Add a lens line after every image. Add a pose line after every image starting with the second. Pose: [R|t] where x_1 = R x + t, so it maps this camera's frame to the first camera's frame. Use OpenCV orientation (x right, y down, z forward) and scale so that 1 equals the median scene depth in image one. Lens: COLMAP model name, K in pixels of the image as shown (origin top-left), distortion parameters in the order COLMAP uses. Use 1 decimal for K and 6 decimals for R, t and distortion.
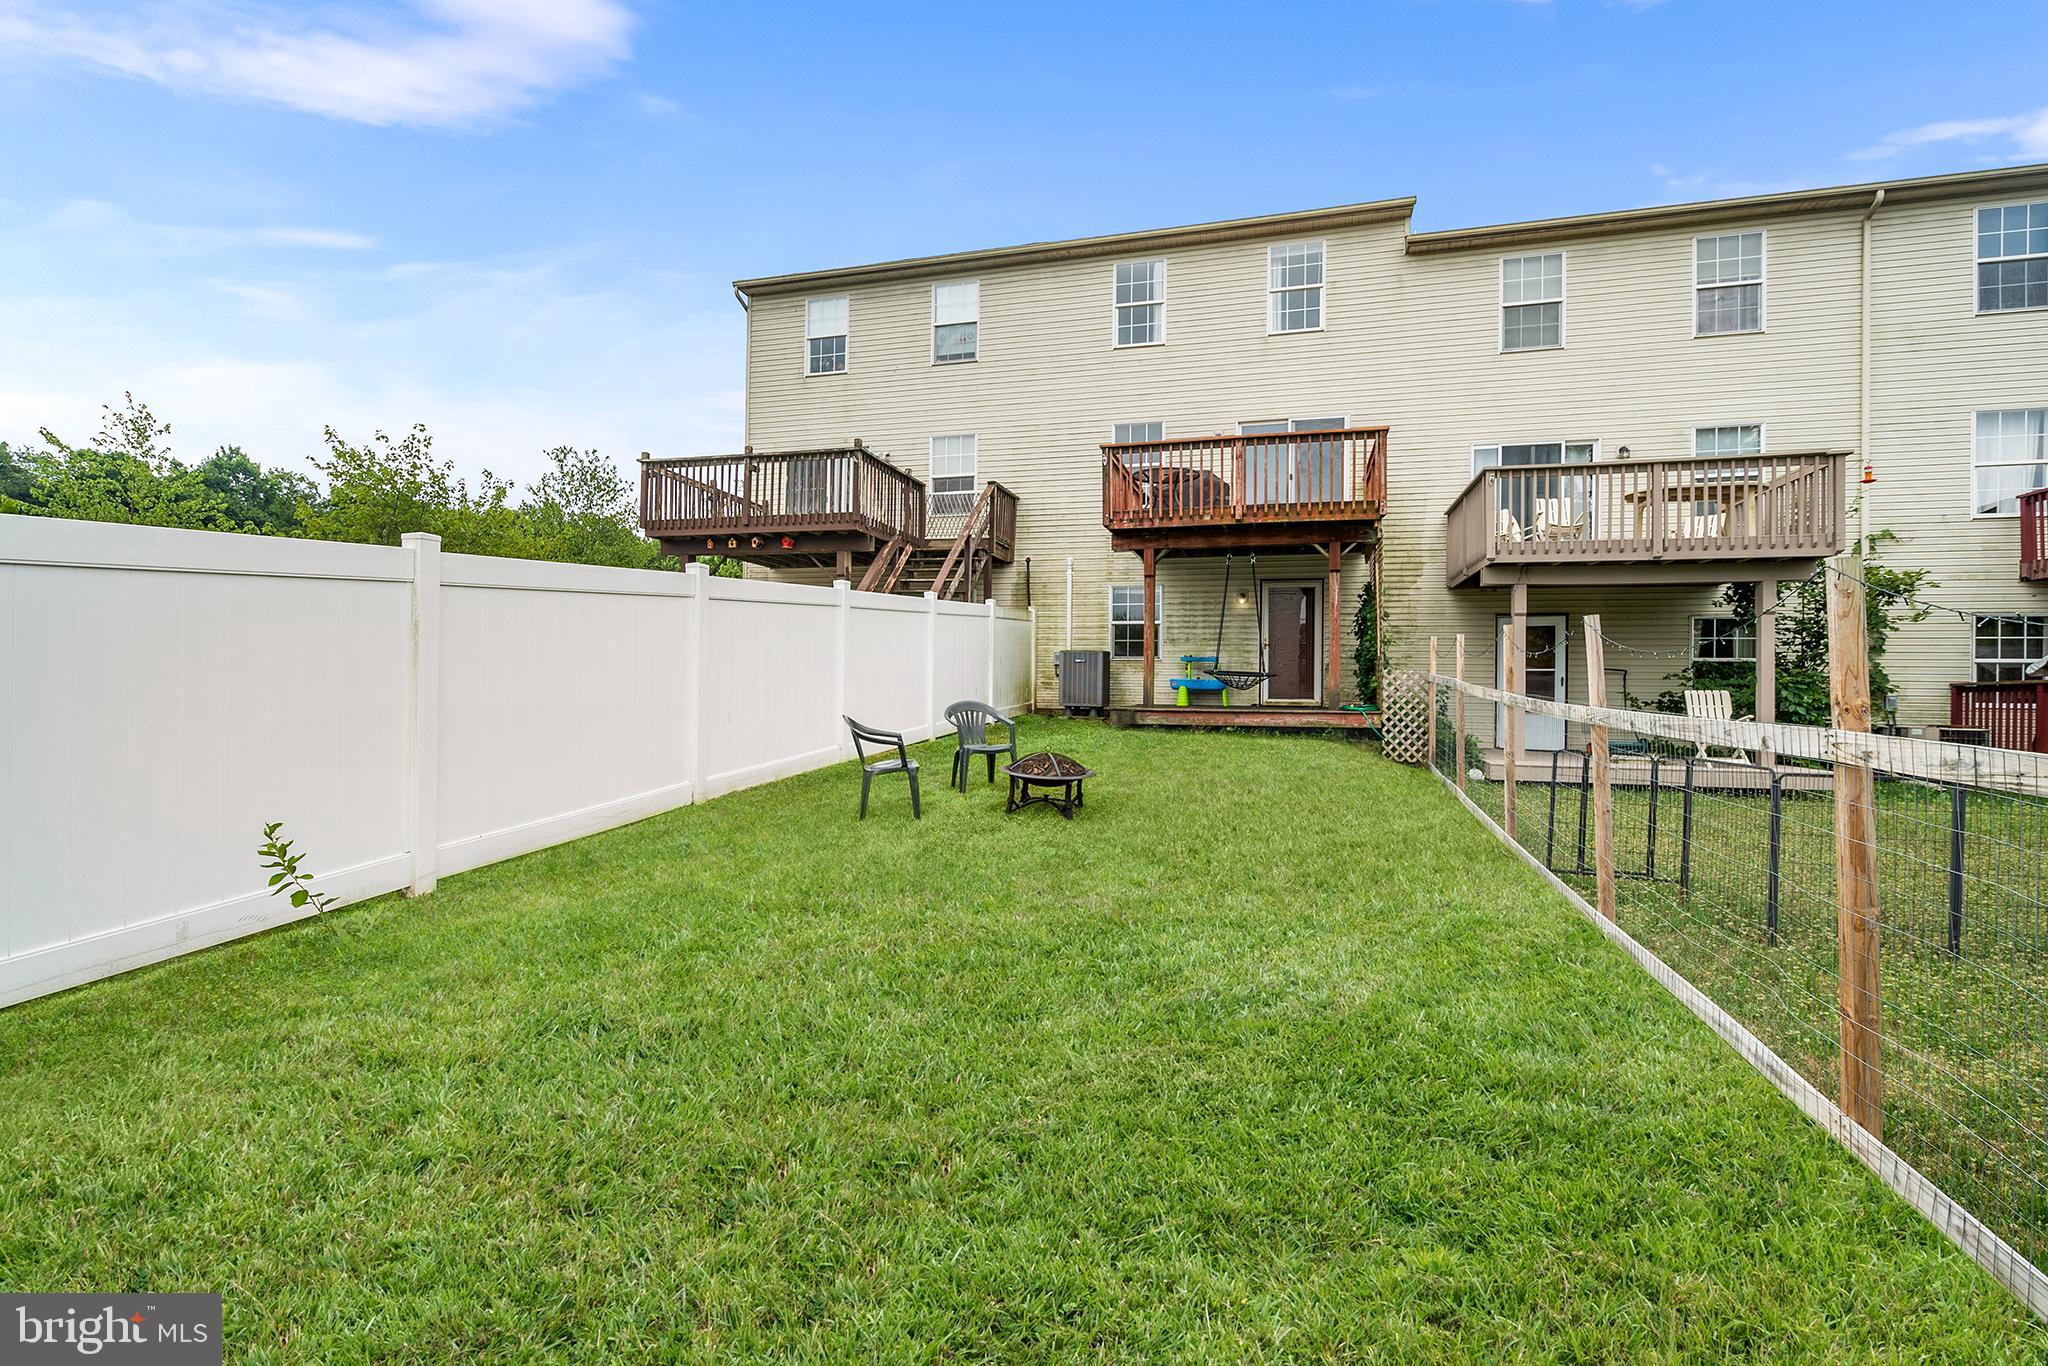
lens RADIAL K [[946.8, 0, 1020.6], [0, 946.8, 675.6], [0, 0, 1]] dist [-0.006361, 0.005059]
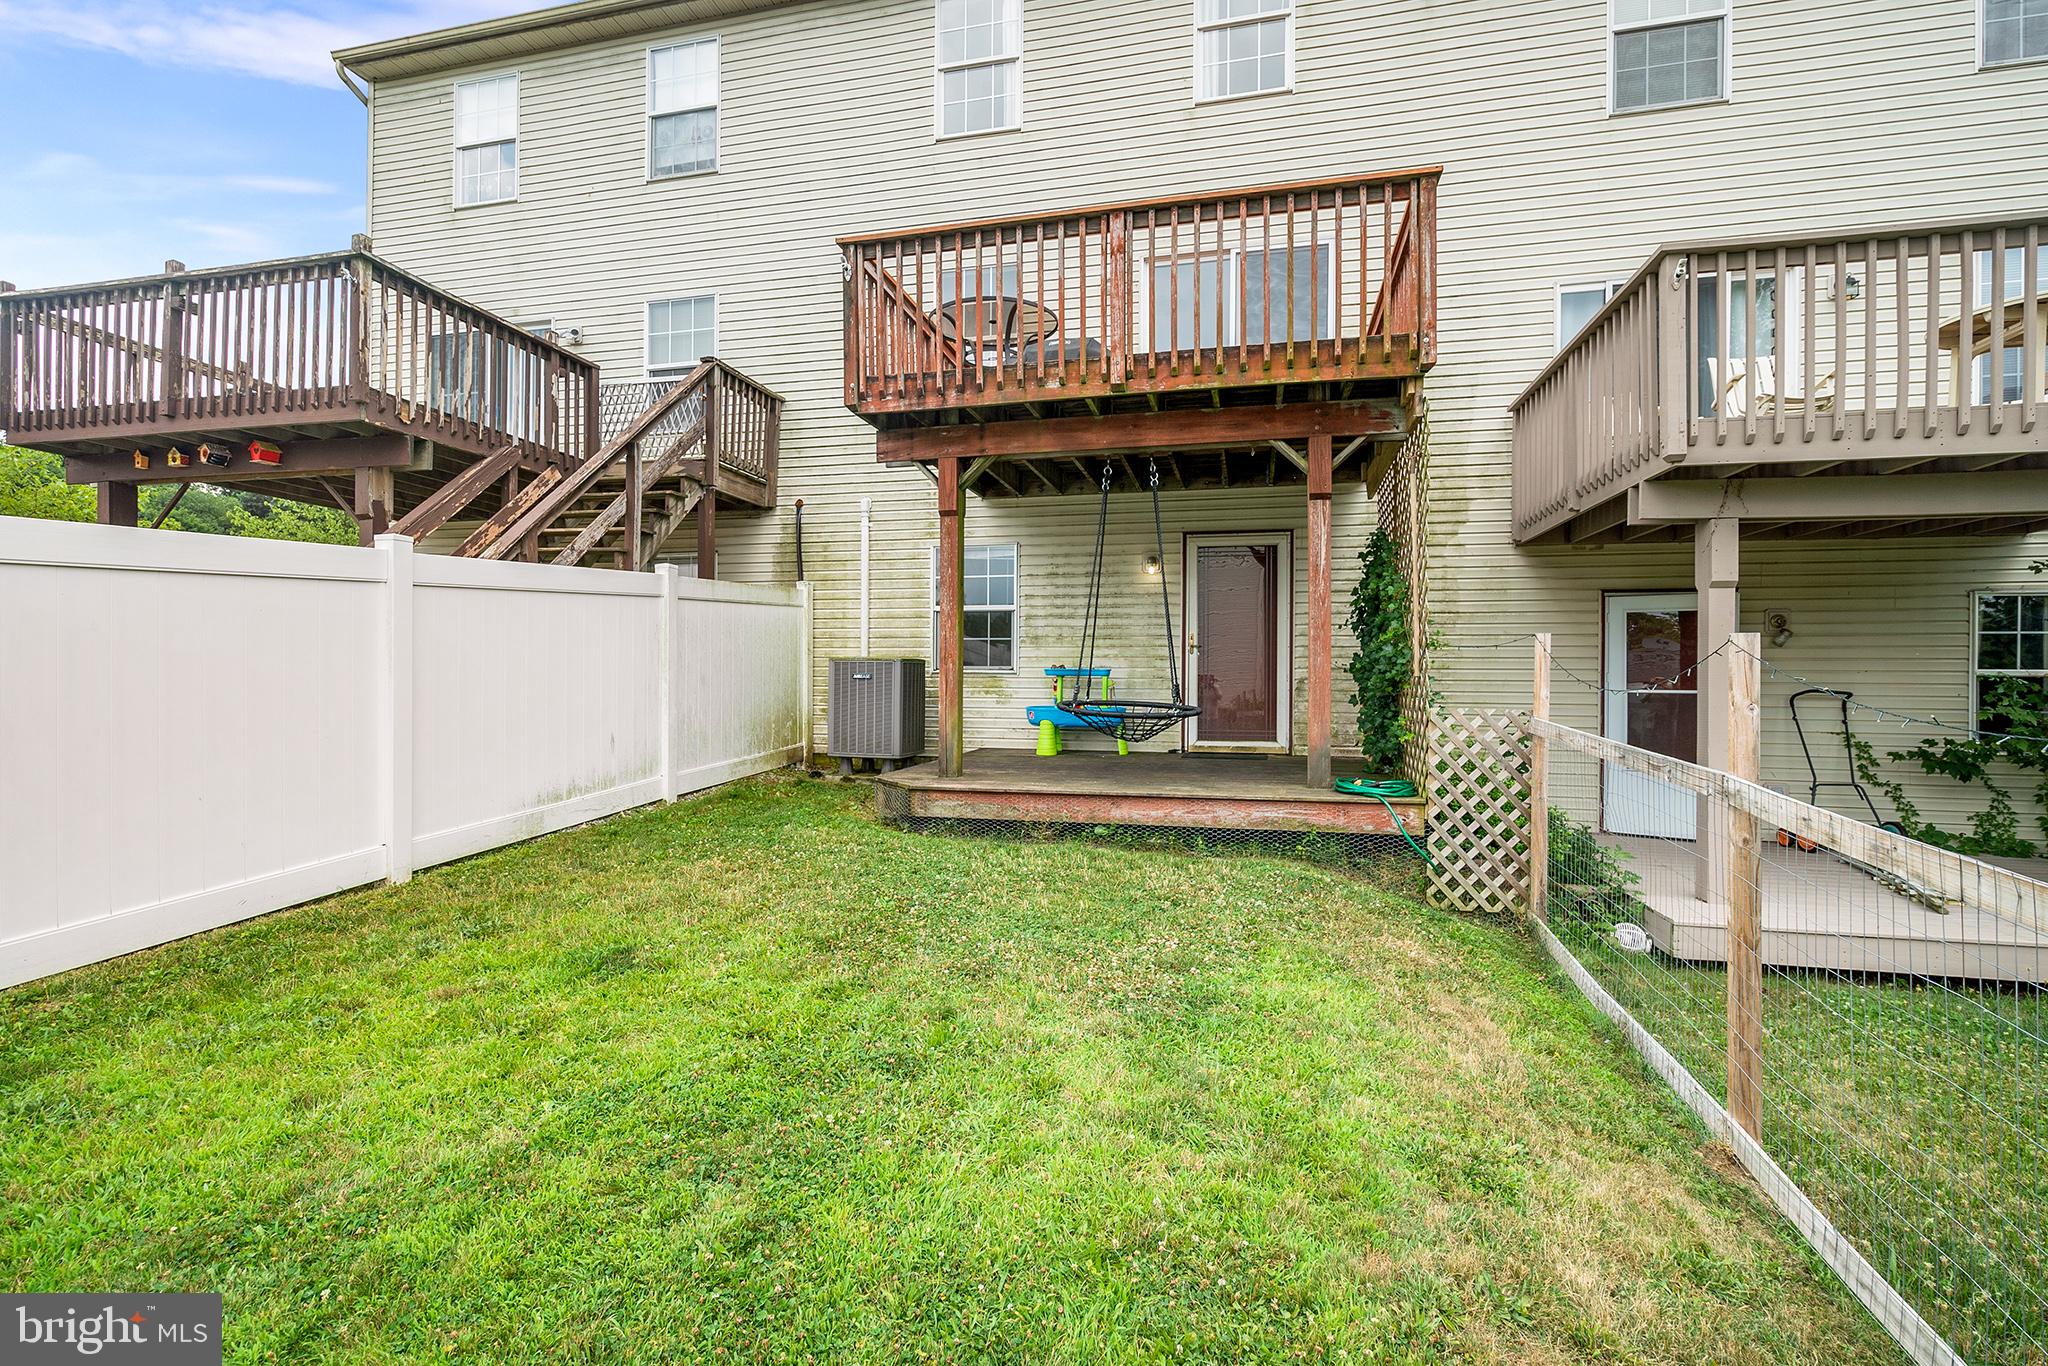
lens RADIAL K [[946.8, 0, 1020.6], [0, 946.8, 675.6], [0, 0, 1]] dist [-0.006361, 0.005059]
pose [[0.999256, -0.005717, 0.038141, 0.154086], [0.005373, 0.999944, 0.009102, -0.023852], [-0.038191, -0.008890, 0.999231, 0.500410]]
